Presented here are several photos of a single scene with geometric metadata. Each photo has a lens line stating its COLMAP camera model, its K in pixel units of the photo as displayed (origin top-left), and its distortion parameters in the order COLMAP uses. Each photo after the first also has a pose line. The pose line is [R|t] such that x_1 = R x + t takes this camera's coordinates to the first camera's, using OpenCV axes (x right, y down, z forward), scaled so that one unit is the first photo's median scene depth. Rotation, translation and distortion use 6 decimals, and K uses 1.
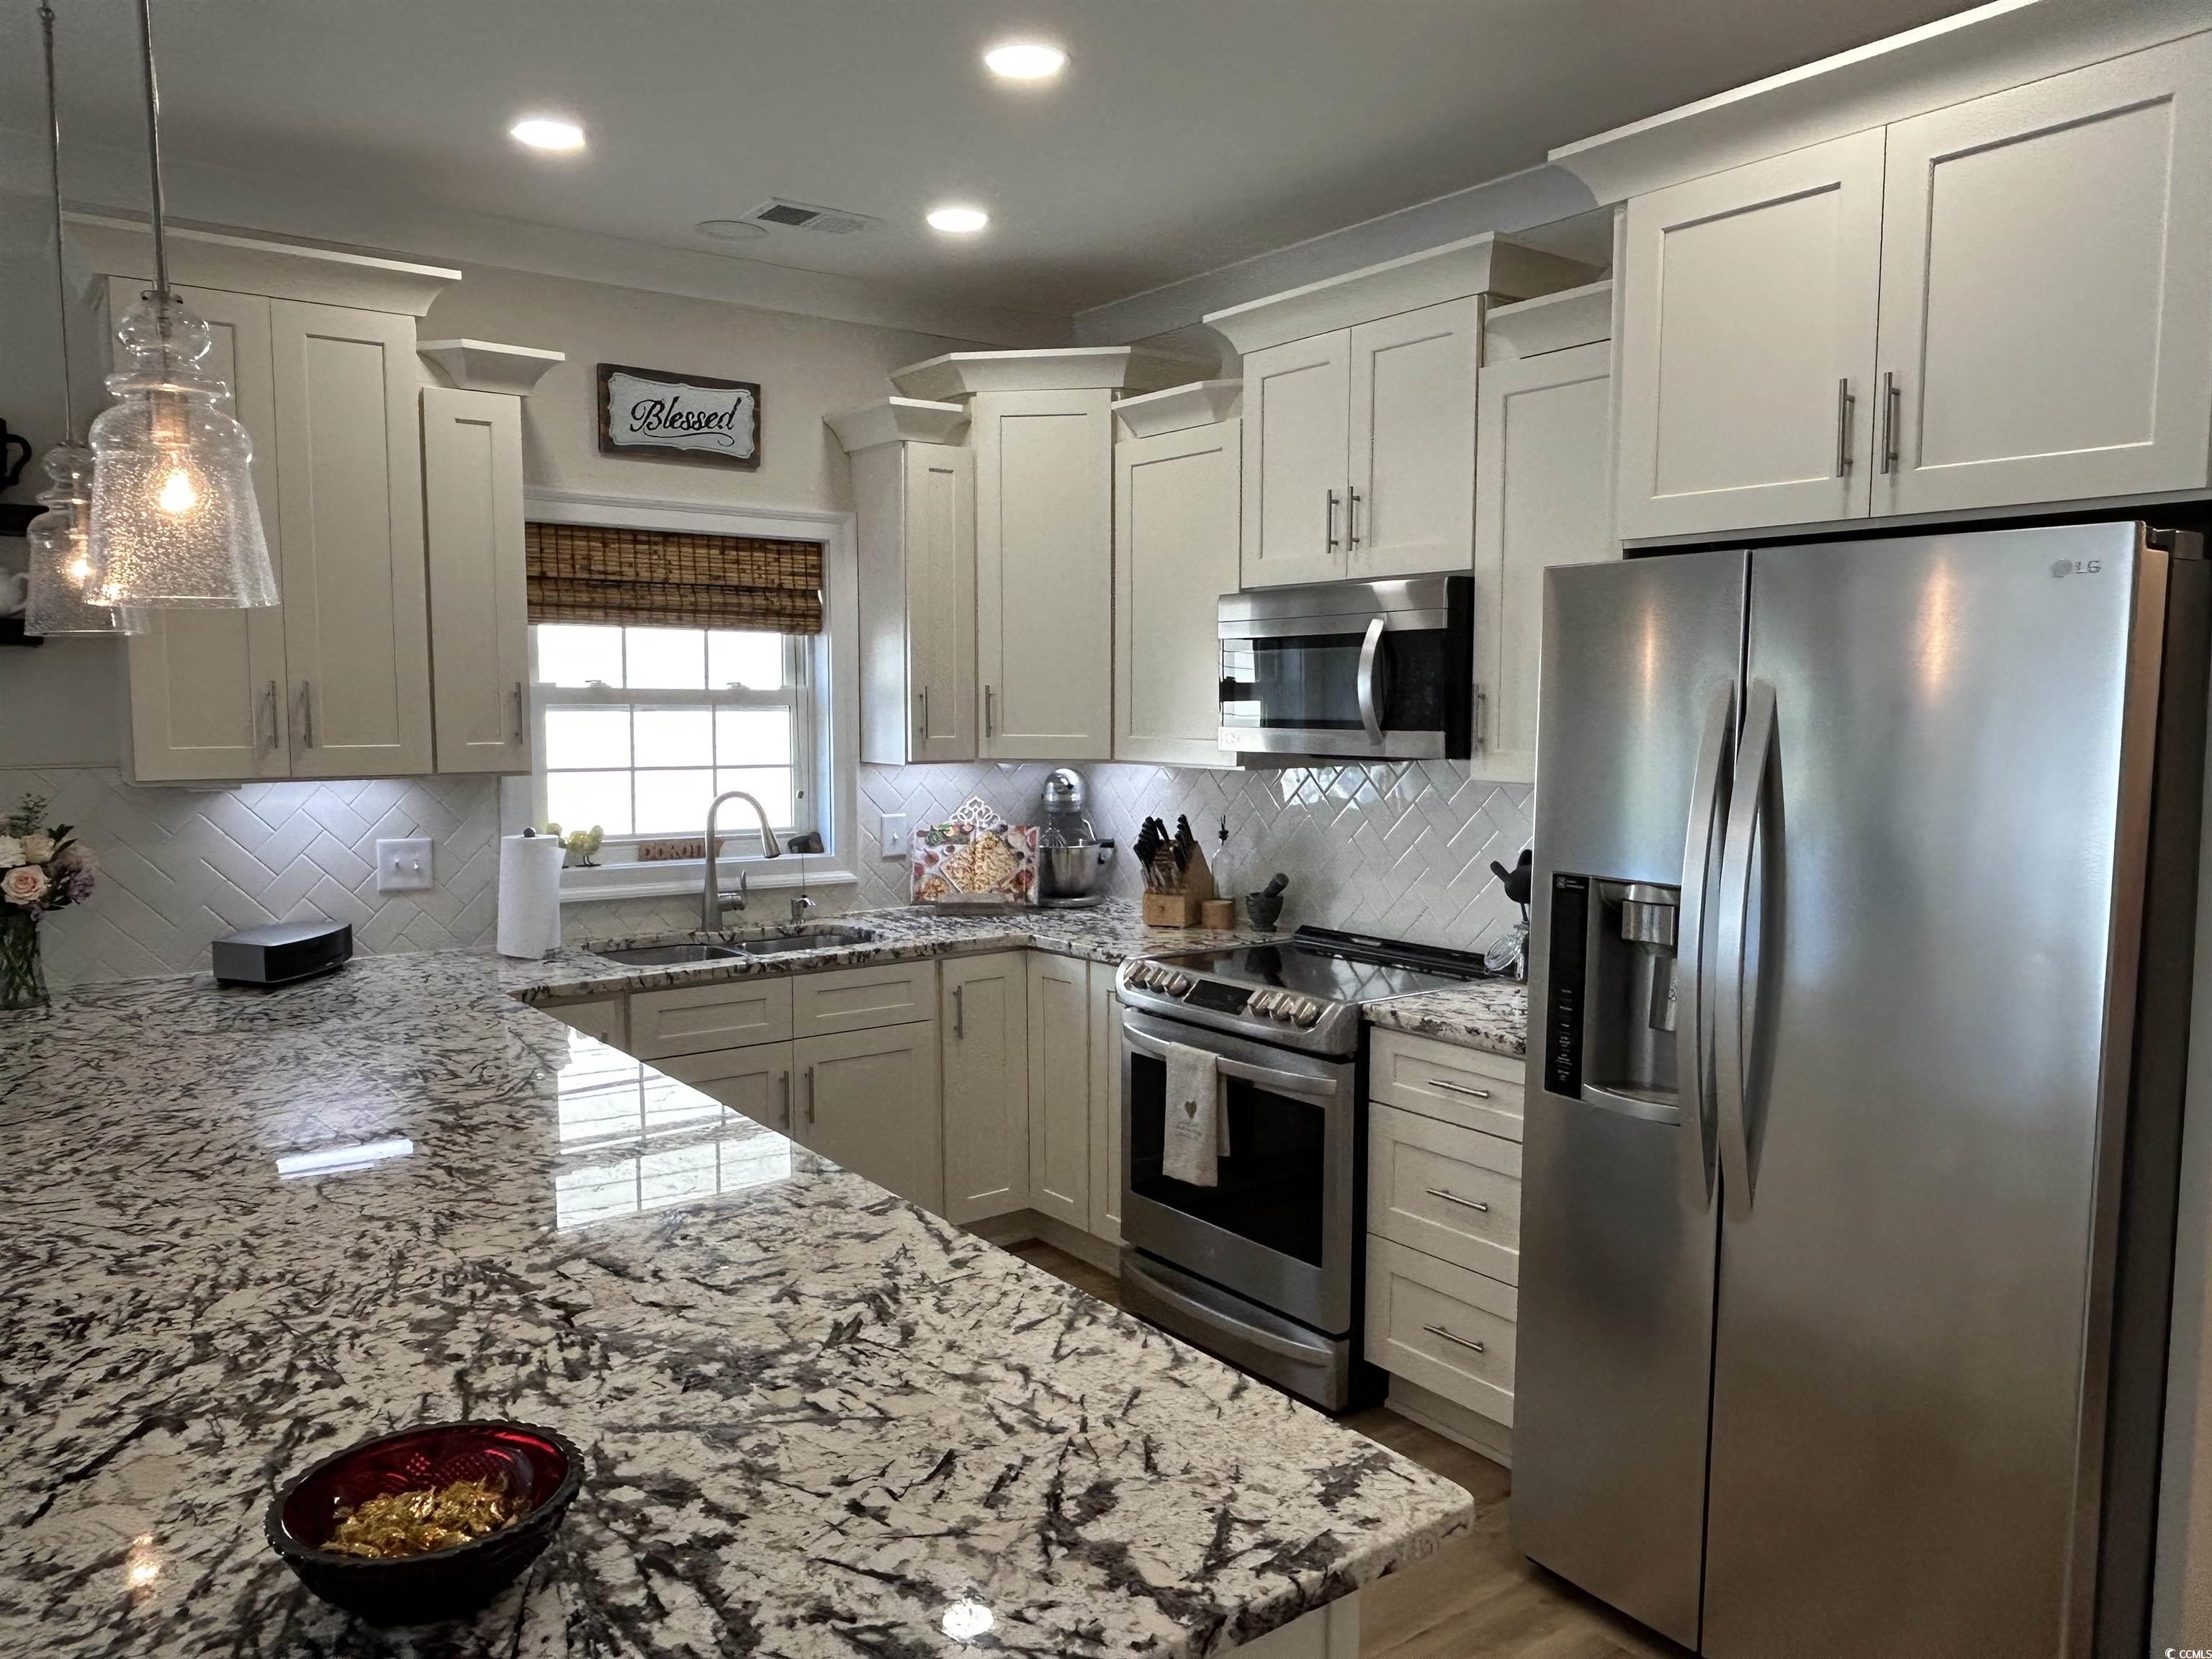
lens RADIAL K [[1565.8, 0, 1099.2], [0, 1565.8, 840.3], [0, 0, 1]] dist [0.003645, -0.006611]
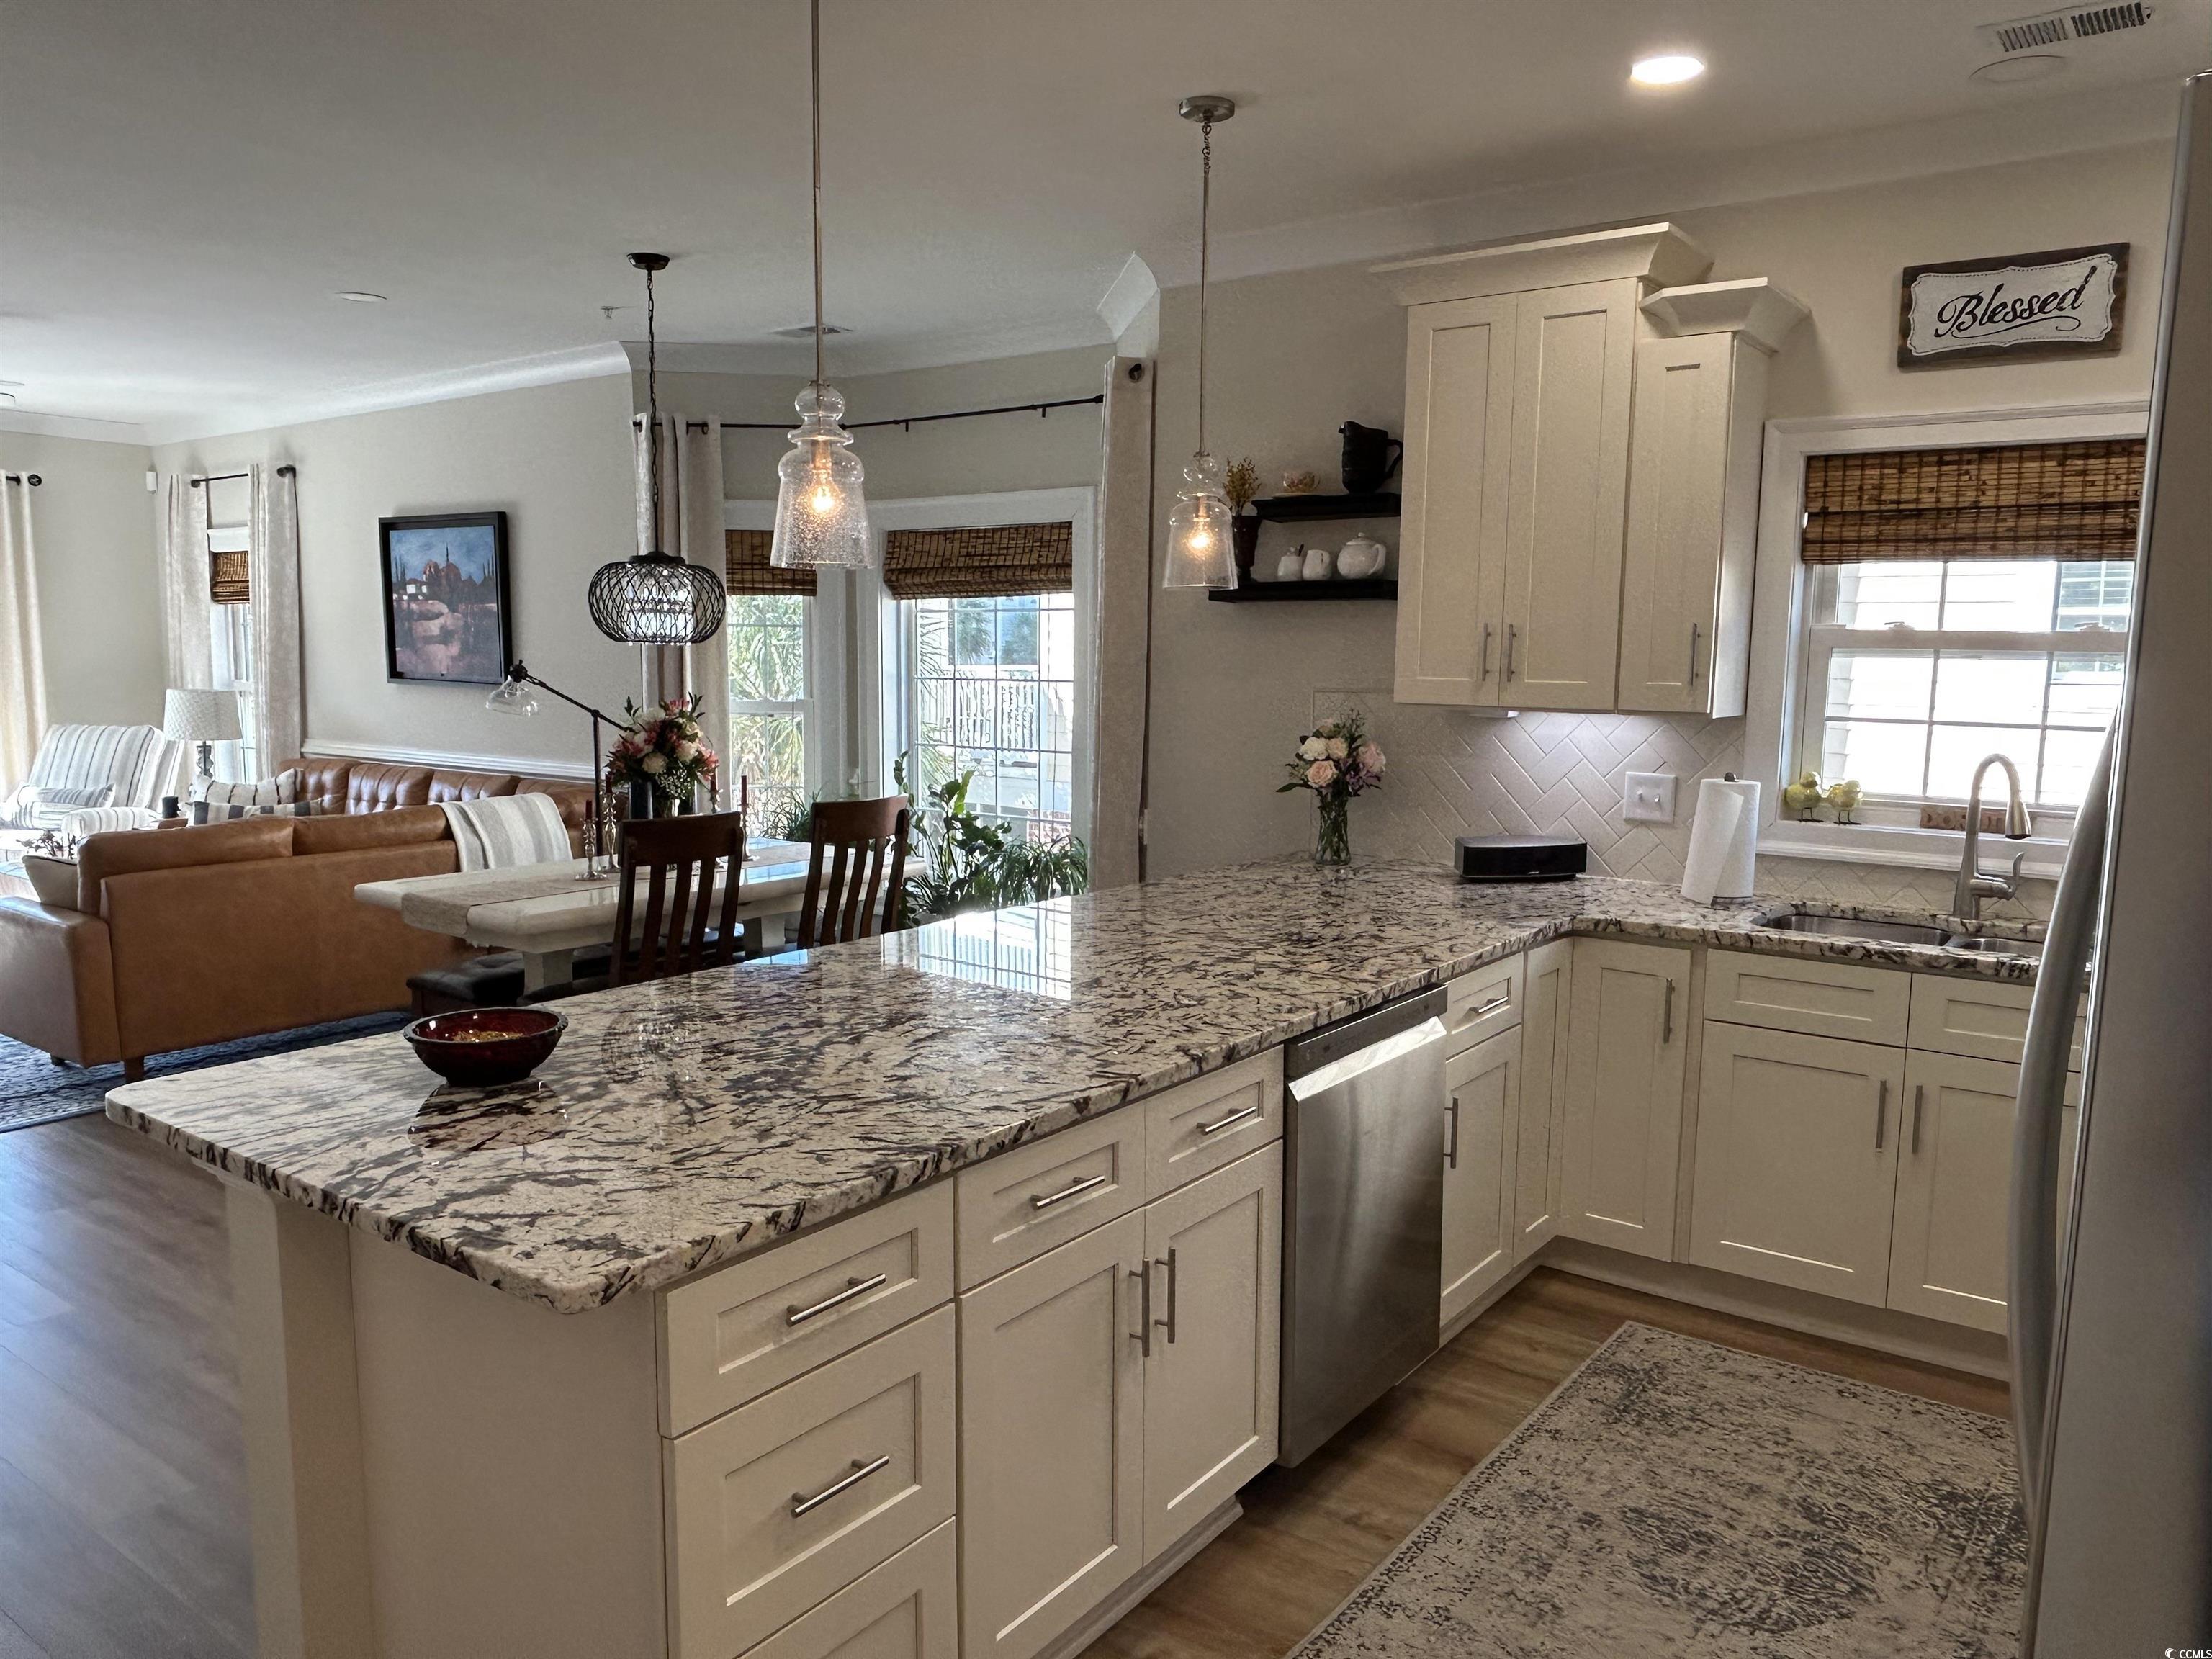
lens RADIAL K [[1565.1, 0, 1090.8], [0, 1565.1, 844.0], [0, 0, 1]] dist [0.004533, -0.020908]
pose [[0.284223, 0.121136, -0.951075, 0.445694], [-0.097743, 0.990479, 0.096945, -0.018585], [0.953763, 0.065407, 0.293357, 0.316938]]
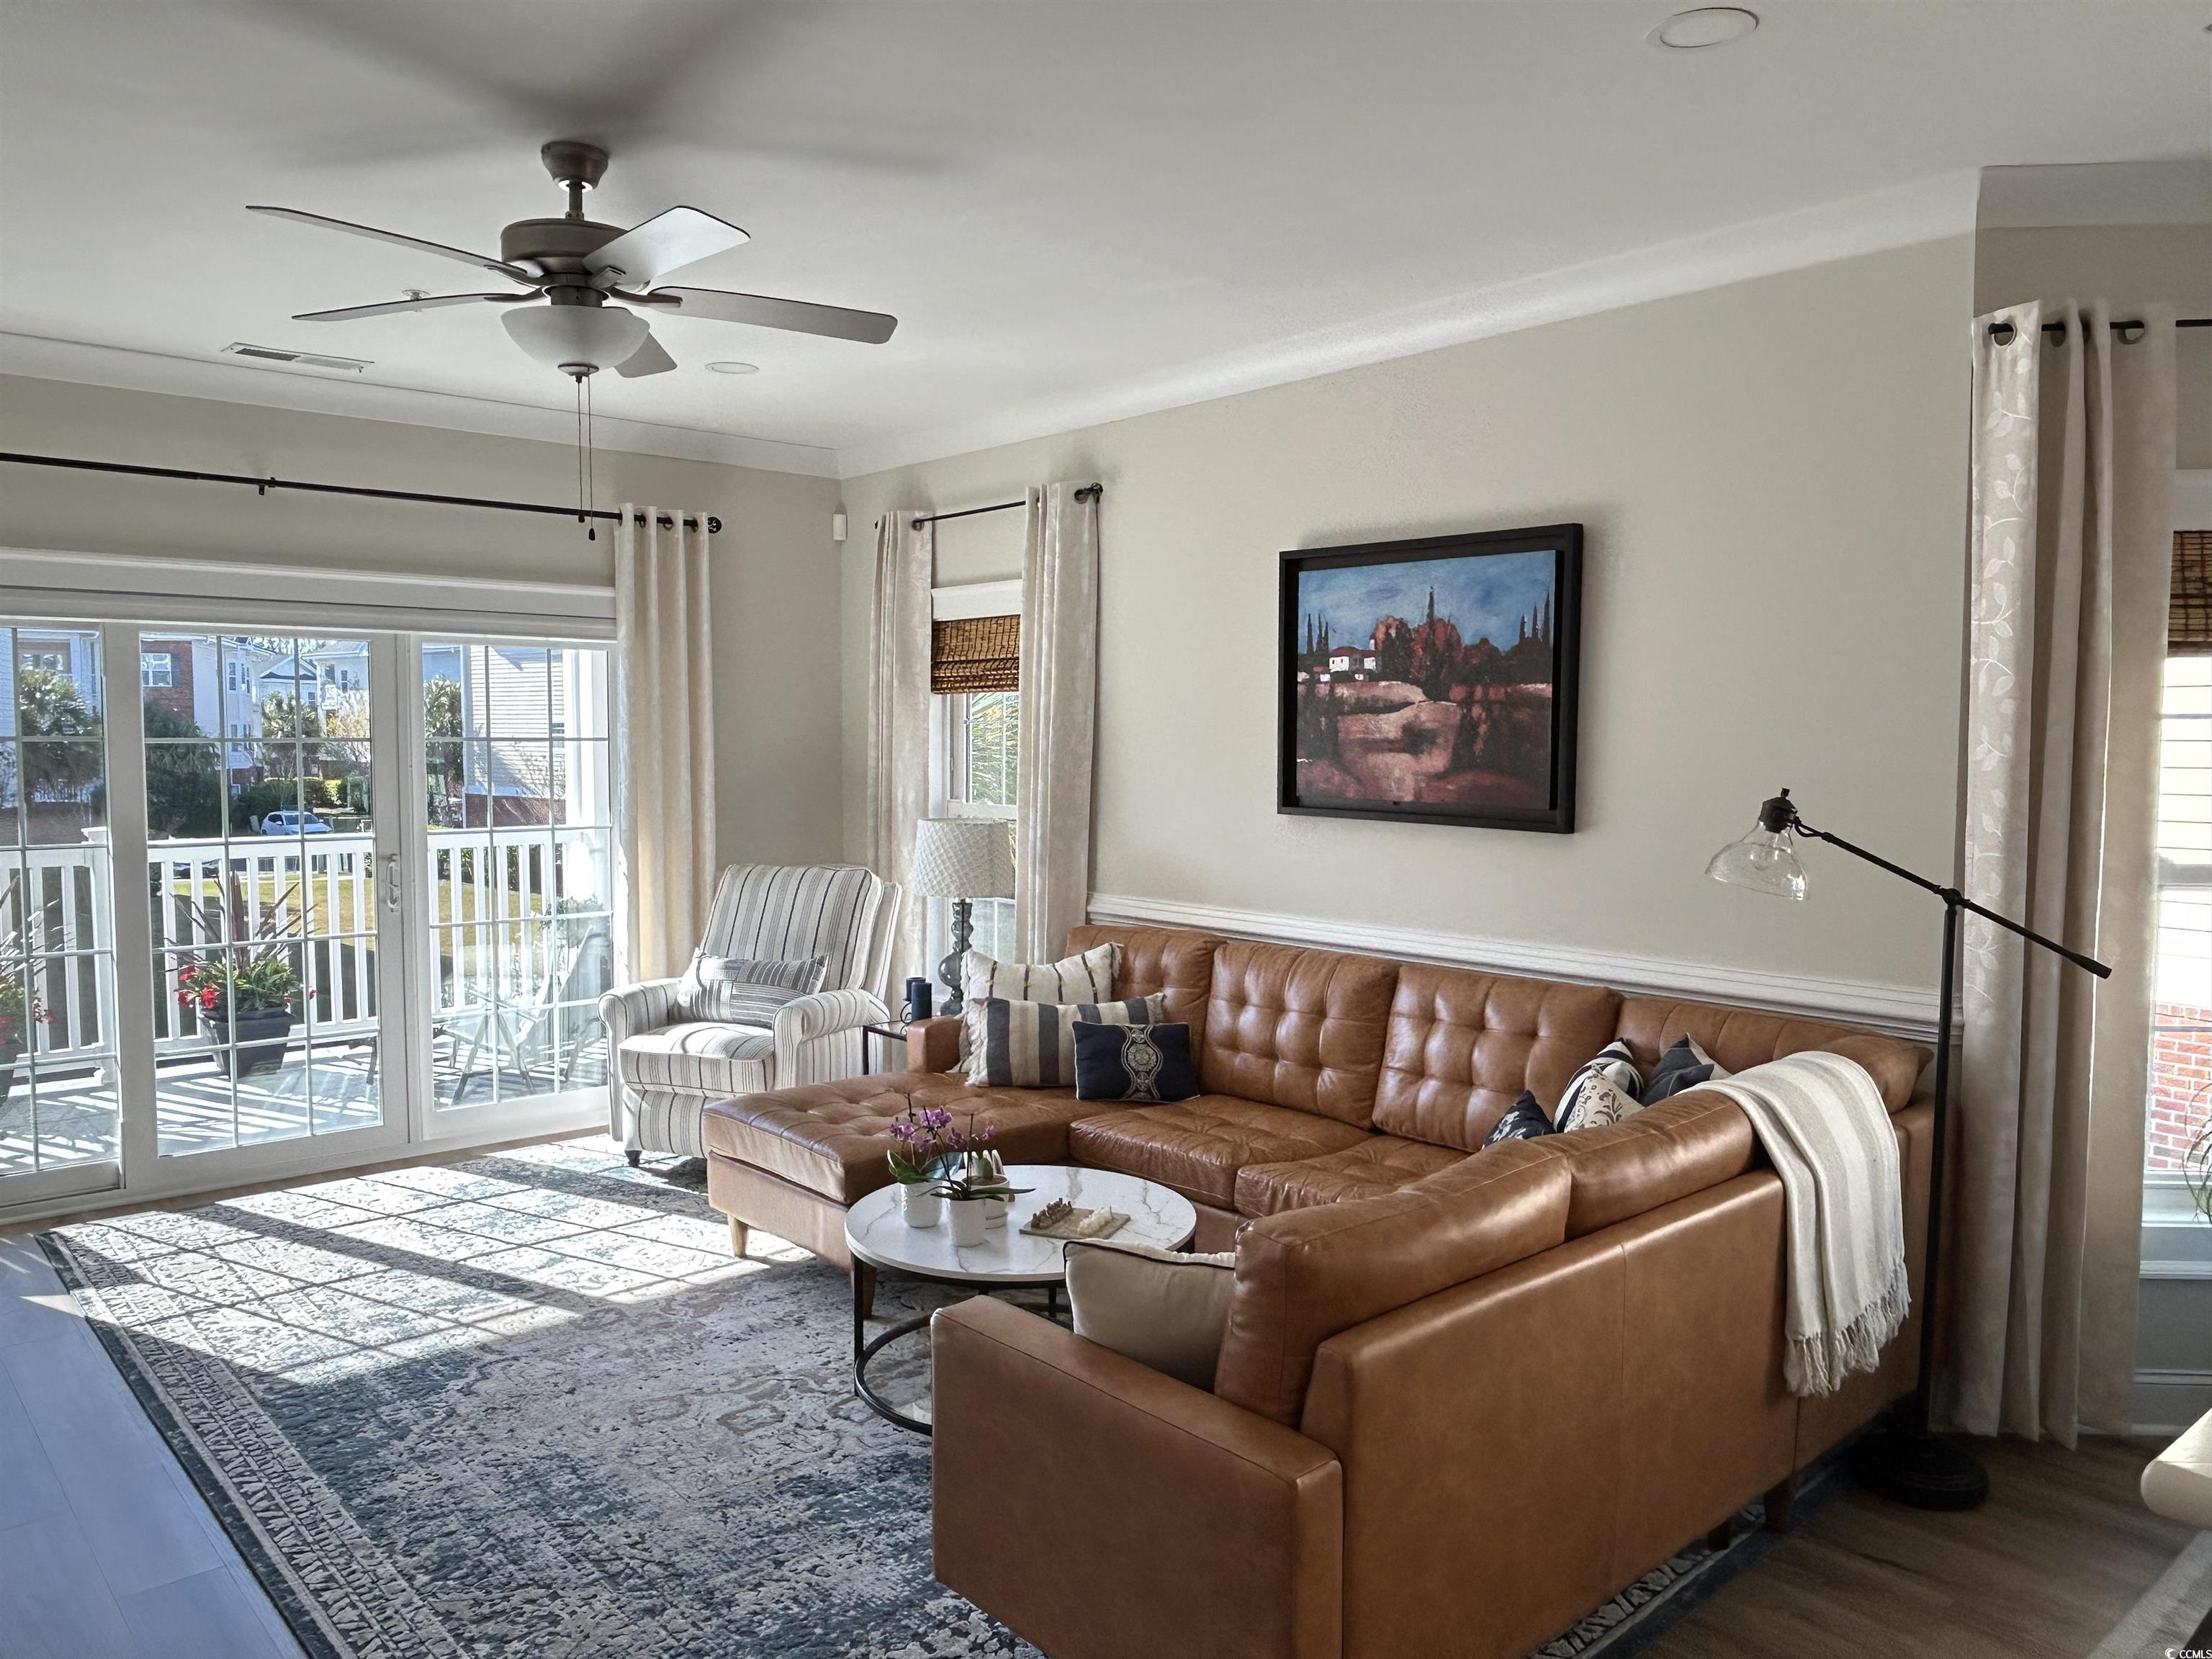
lens RADIAL K [[1565.1, 0, 1090.8], [0, 1565.1, 844.0], [0, 0, 1]] dist [0.004533, -0.020908]
pose [[0.083059, 0.069808, -0.994097, -0.453226], [-0.093603, 0.993680, 0.061958, 0.017702], [0.992139, 0.087904, 0.089069, -0.197882]]
